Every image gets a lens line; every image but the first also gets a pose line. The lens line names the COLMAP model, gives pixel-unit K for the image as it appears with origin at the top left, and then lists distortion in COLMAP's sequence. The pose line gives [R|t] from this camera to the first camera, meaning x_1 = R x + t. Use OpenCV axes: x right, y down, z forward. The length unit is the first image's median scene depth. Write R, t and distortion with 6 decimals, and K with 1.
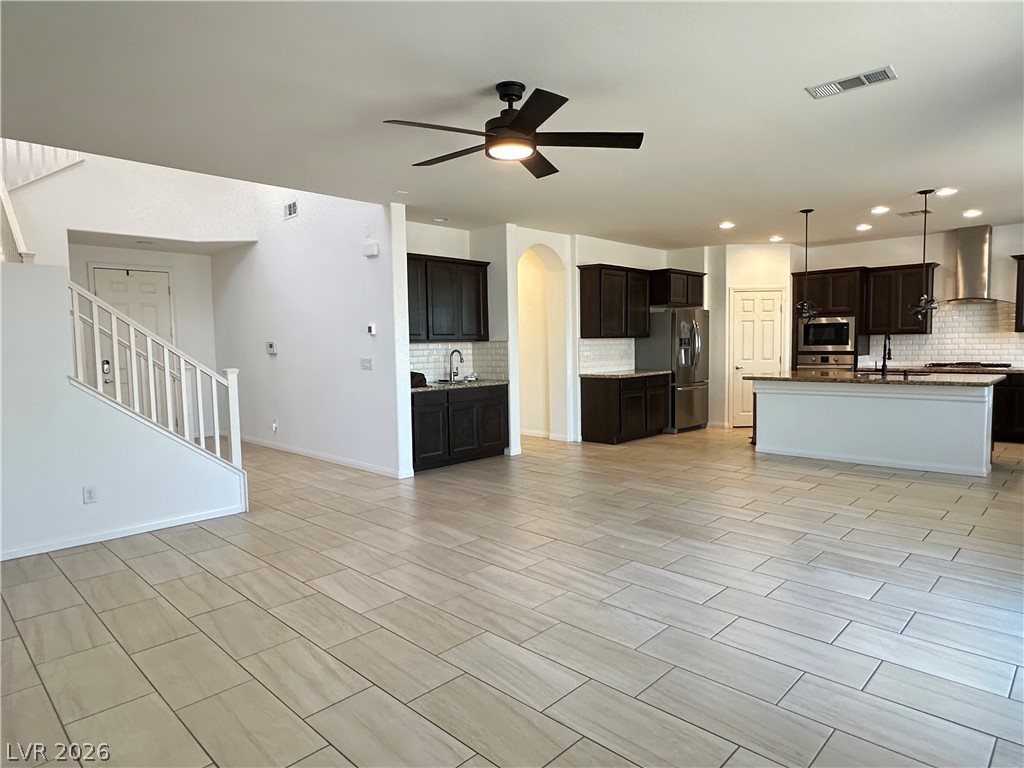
lens RADIAL K [[611.7, 0, 510.5], [0, 611.7, 386.3], [0, 0, 1]] dist [-0.001740, 0.003612]
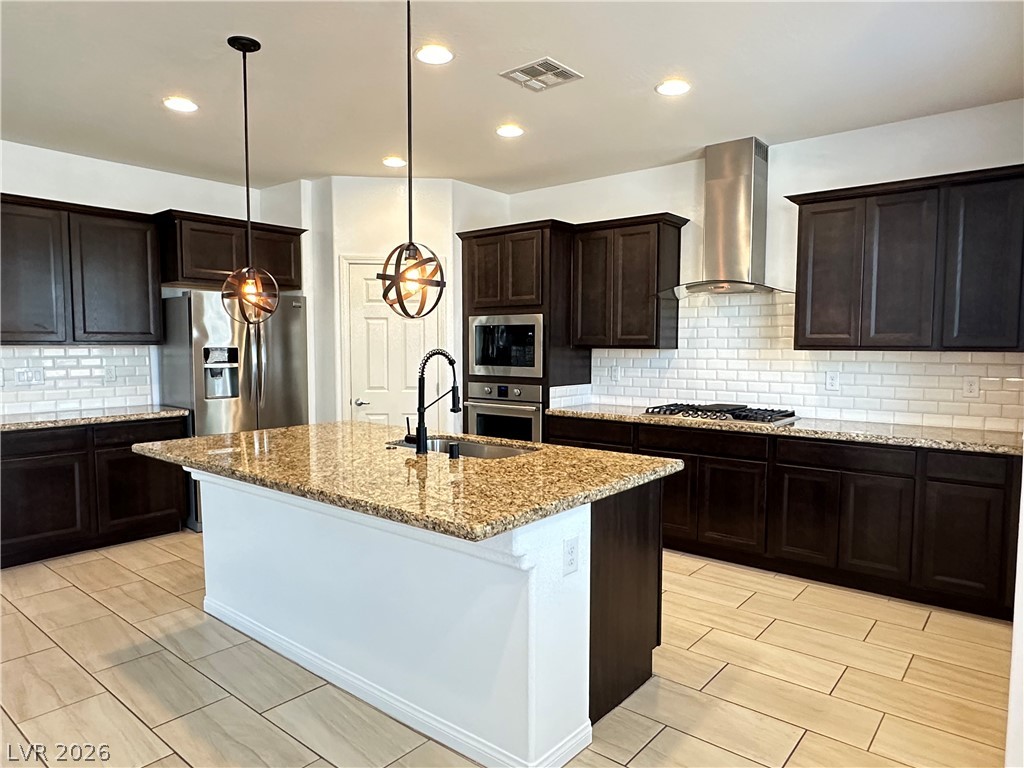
lens RADIAL K [[654.7, 0, 511.0], [0, 654.7, 389.9], [0, 0, 1]] dist [0.002972, -0.002164]
pose [[0.996545, 0.014409, 0.081797, 0.485706], [-0.014340, 0.999896, -0.001426, -0.045796], [-0.081809, 0.000248, 0.996648, 0.428376]]
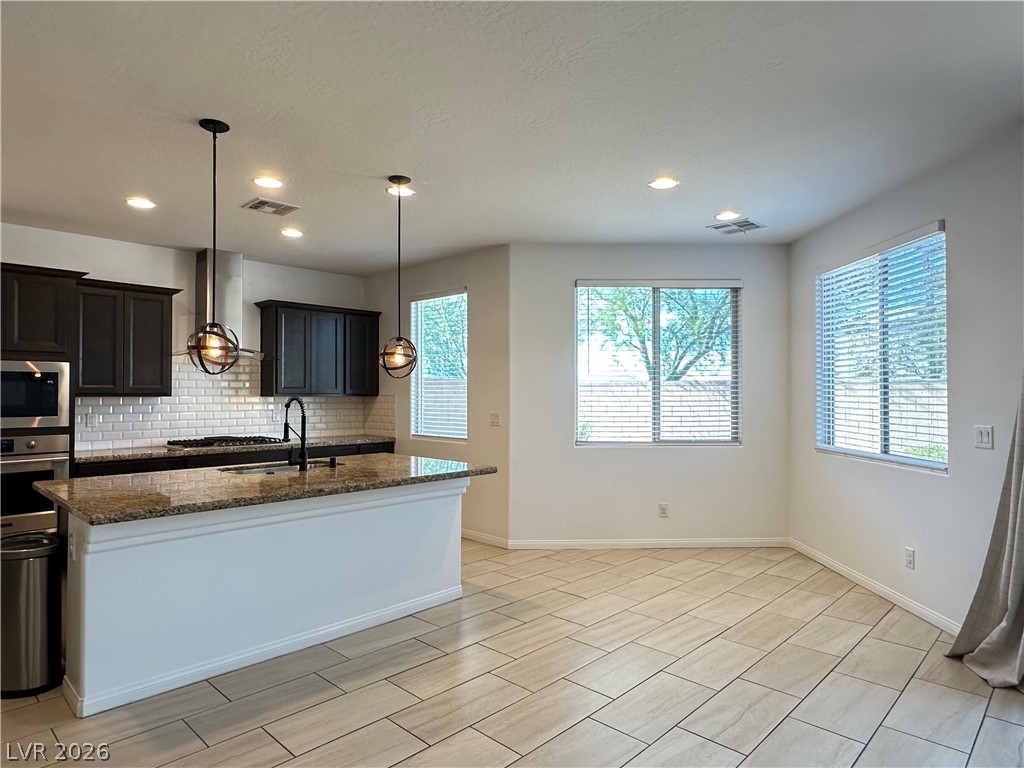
lens RADIAL K [[611.7, 0, 506.7], [0, 611.7, 391.5], [0, 0, 1]] dist [-0.001740, 0.003612]
pose [[0.002146, 0.021479, 0.999767, 0.029574], [0.068133, 0.997443, -0.021575, -0.050641], [-0.997674, 0.068163, 0.000677, 0.616491]]
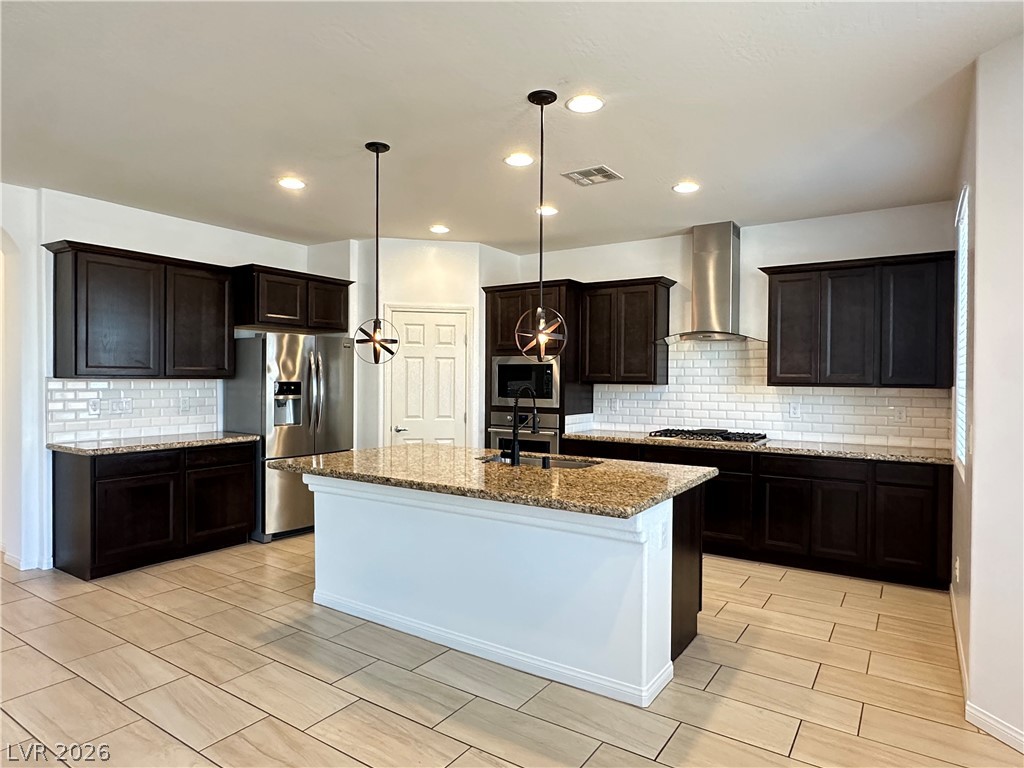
lens RADIAL K [[611.7, 0, 509.9], [0, 611.7, 385.9], [0, 0, 1]] dist [-0.001740, 0.003612]
pose [[0.983176, 0.023499, 0.181144, 0.391098], [-0.012573, 0.998044, -0.061232, -0.040710], [-0.182228, 0.057924, 0.981549, 0.371063]]
